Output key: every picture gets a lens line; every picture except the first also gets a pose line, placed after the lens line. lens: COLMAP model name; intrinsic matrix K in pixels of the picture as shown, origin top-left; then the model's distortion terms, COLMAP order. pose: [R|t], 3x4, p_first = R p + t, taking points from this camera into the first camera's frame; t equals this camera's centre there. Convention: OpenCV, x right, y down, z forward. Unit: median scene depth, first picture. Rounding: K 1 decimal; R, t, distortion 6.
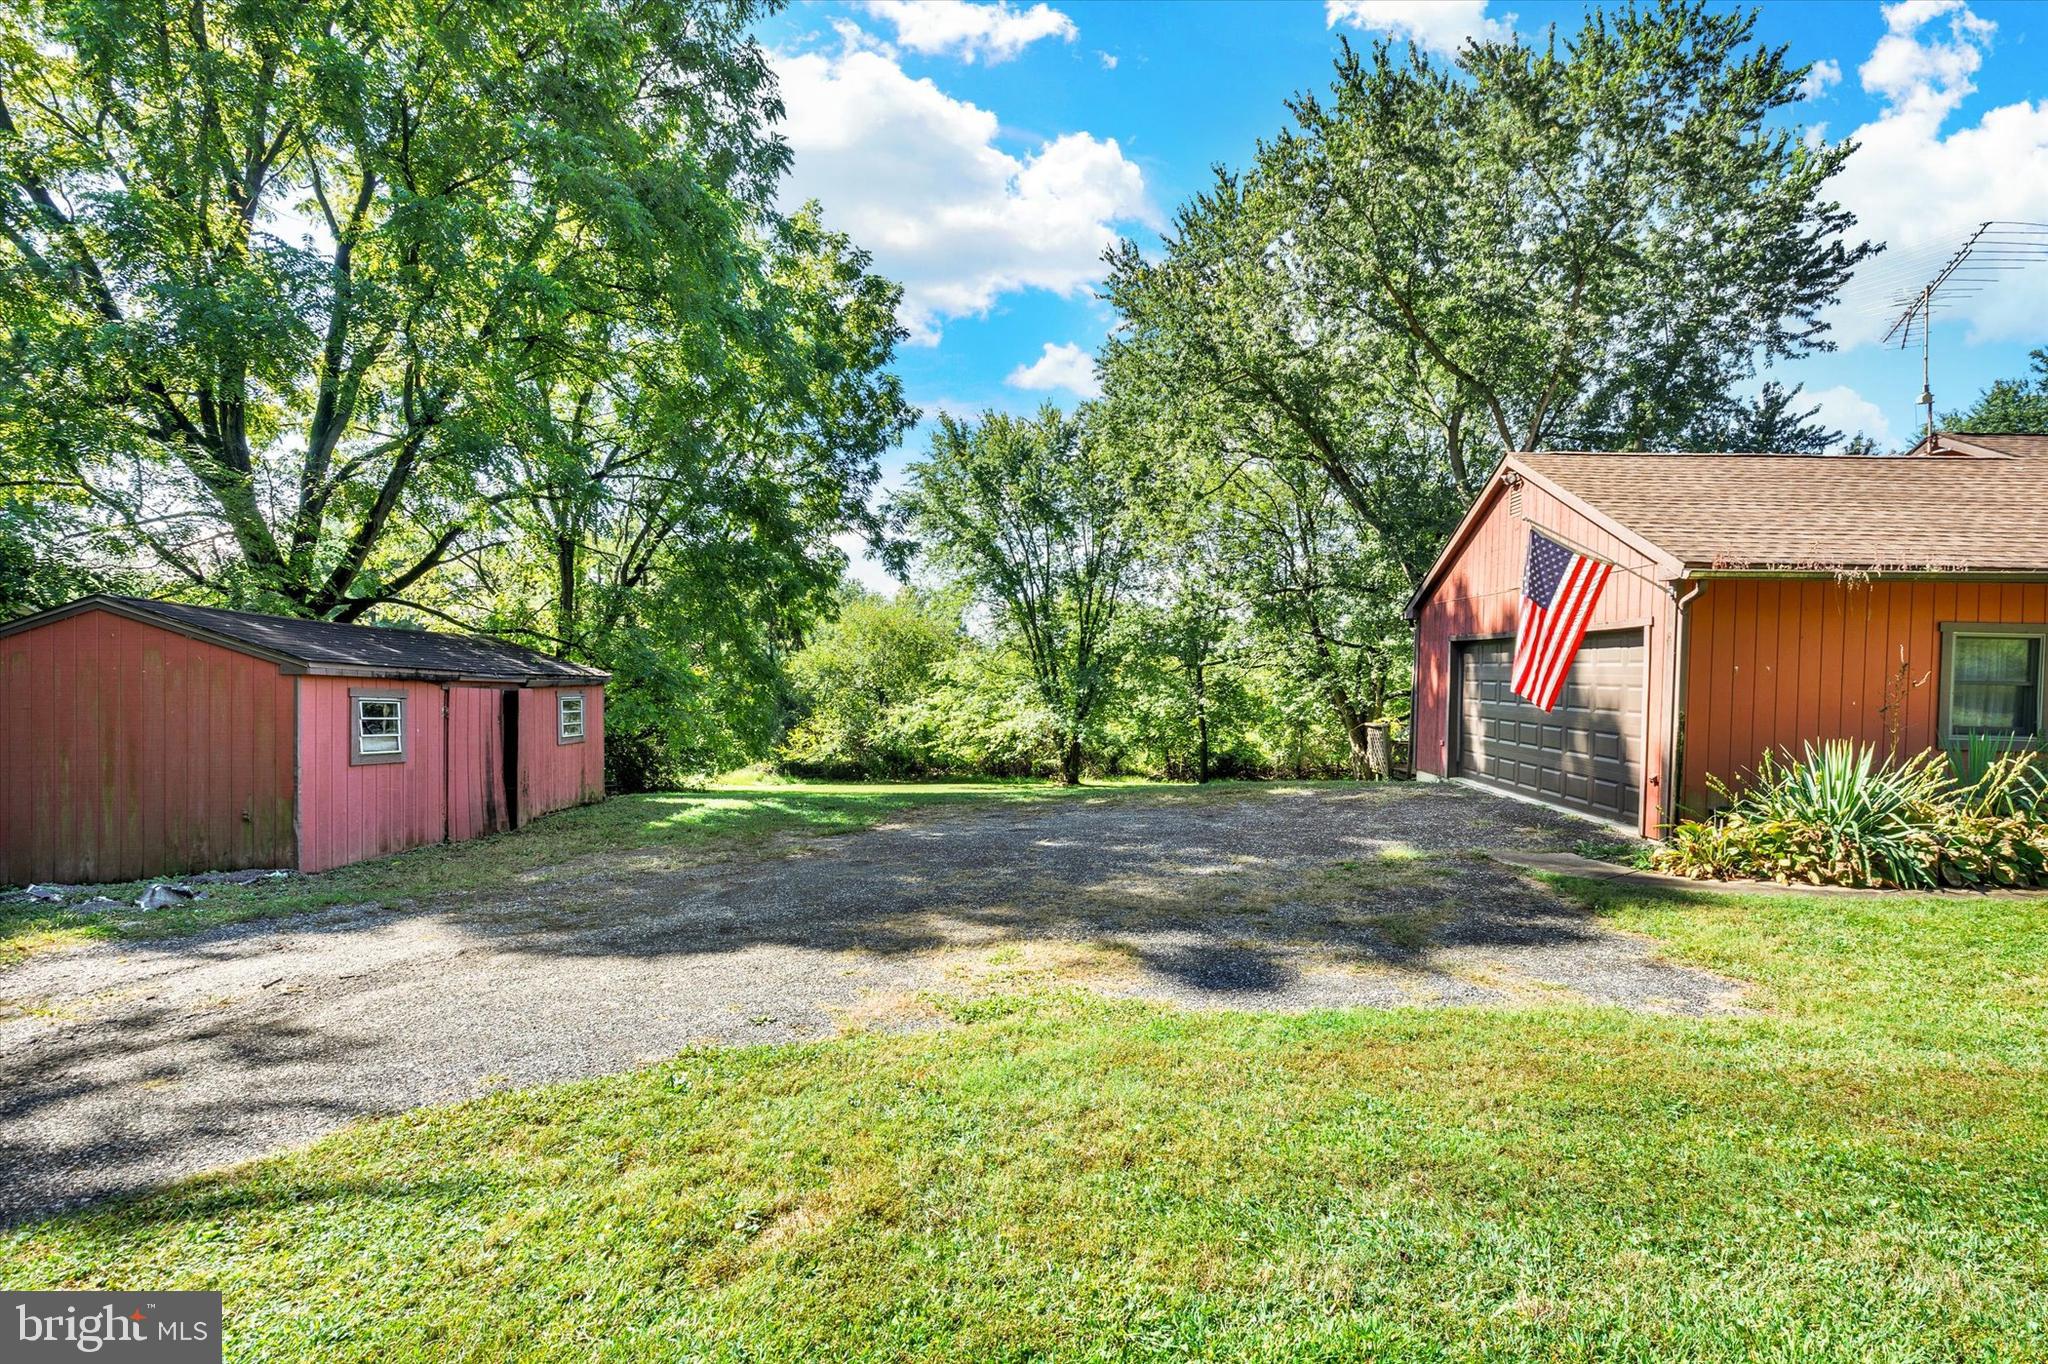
lens RADIAL K [[972.4, 0, 1050.5], [0, 972.4, 681.2], [0, 0, 1]] dist [0.000474, -0.001219]
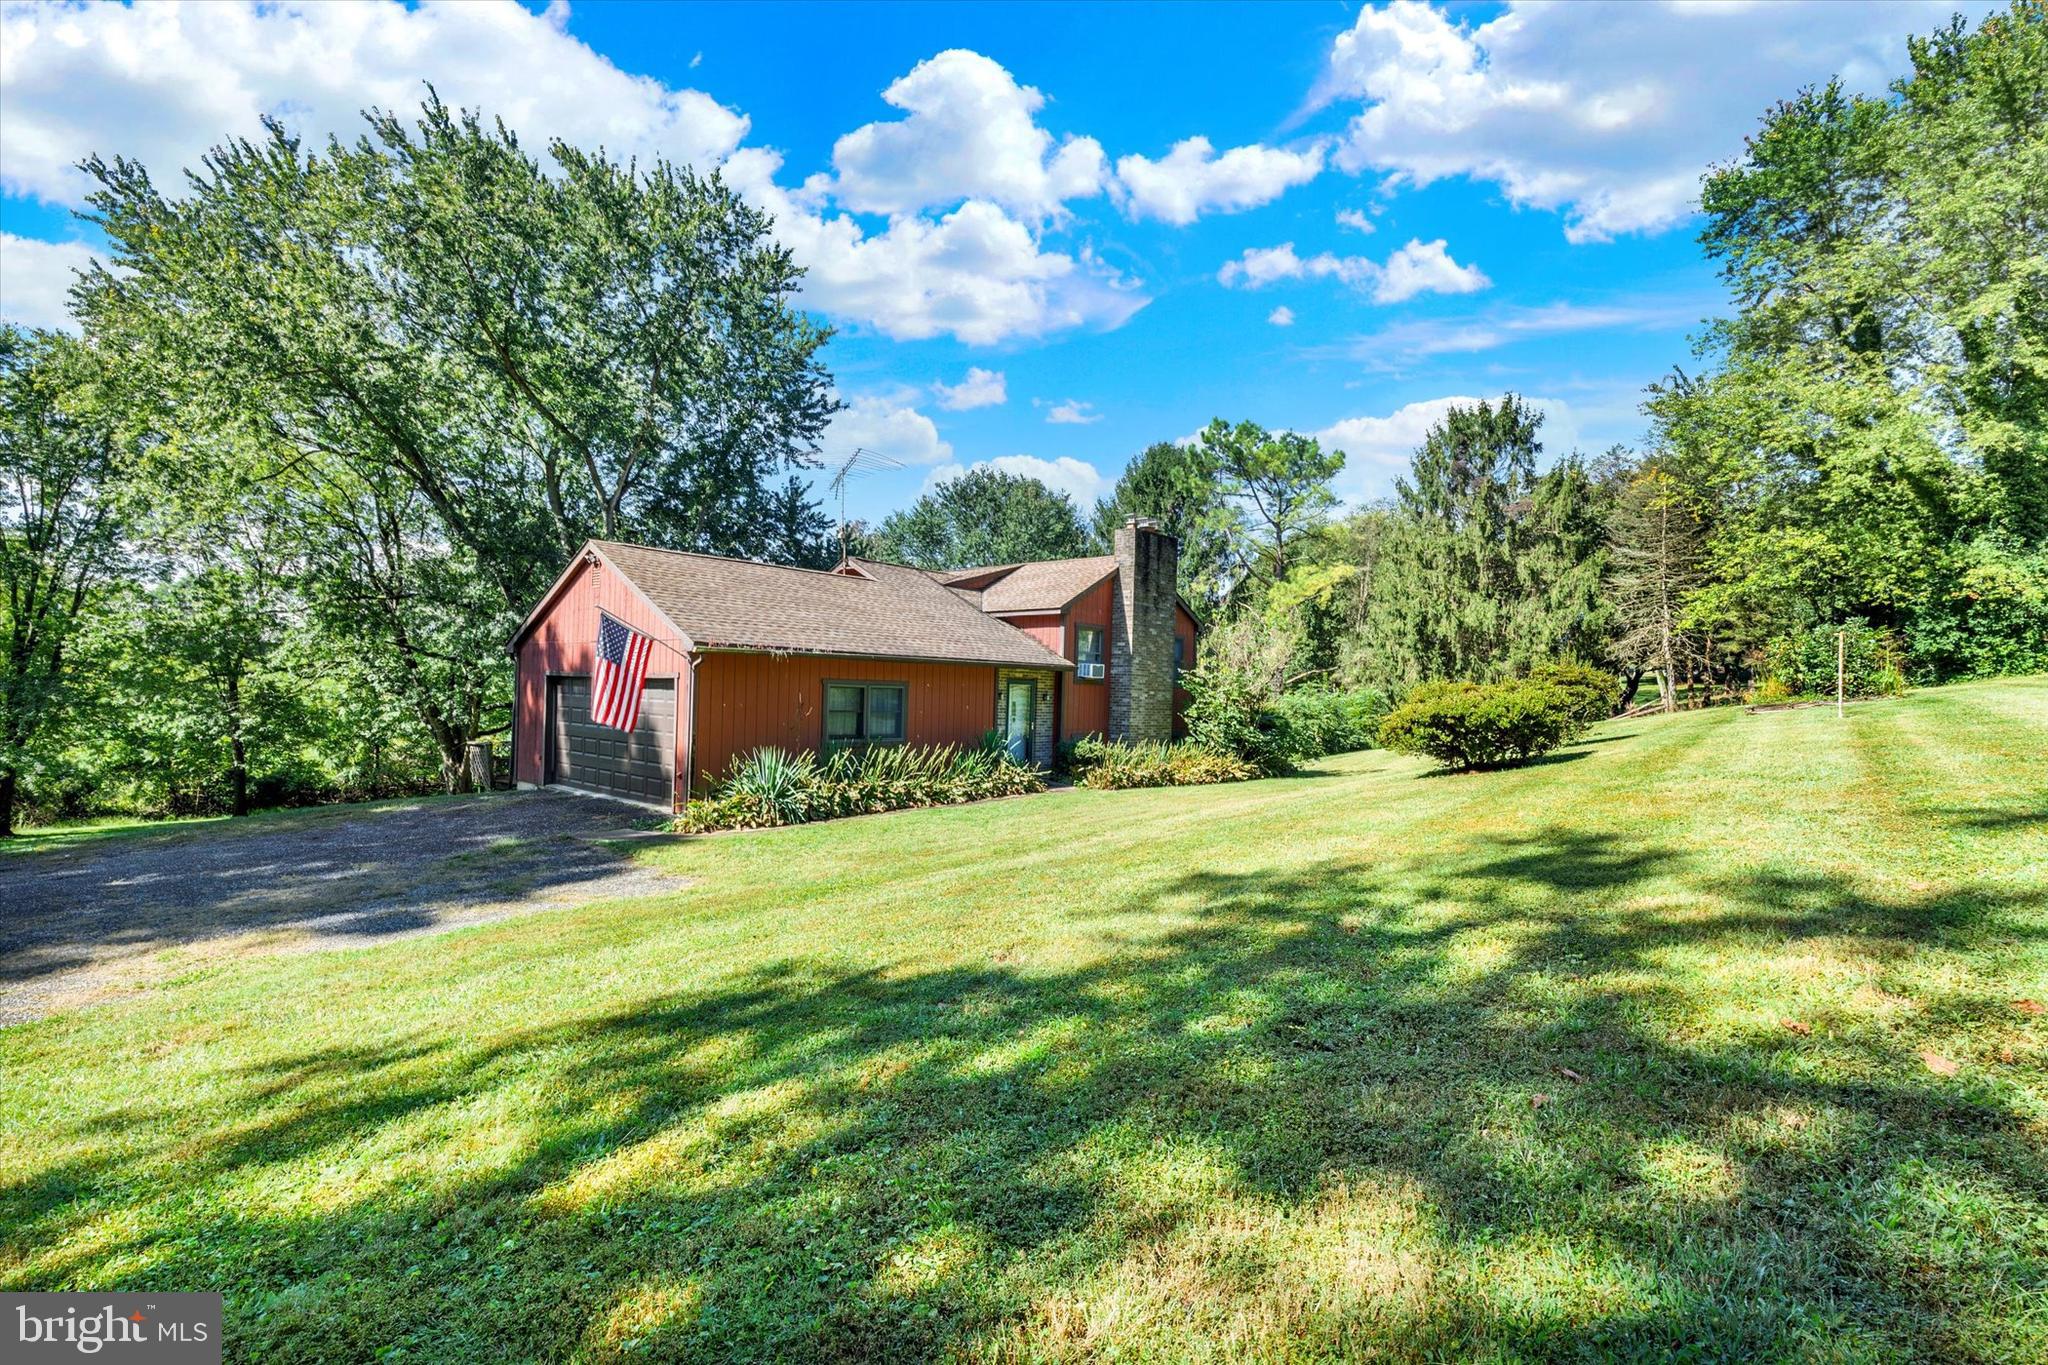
lens RADIAL K [[945.4, 0, 1025.4], [0, 945.4, 689.3], [0, 0, 1]] dist [0.017116, 0.000730]
pose [[0.657328, -0.003708, 0.753596, -0.050633], [0.001532, 0.999992, 0.003584, -0.013164], [-0.753603, -0.001201, 0.657328, -0.130342]]
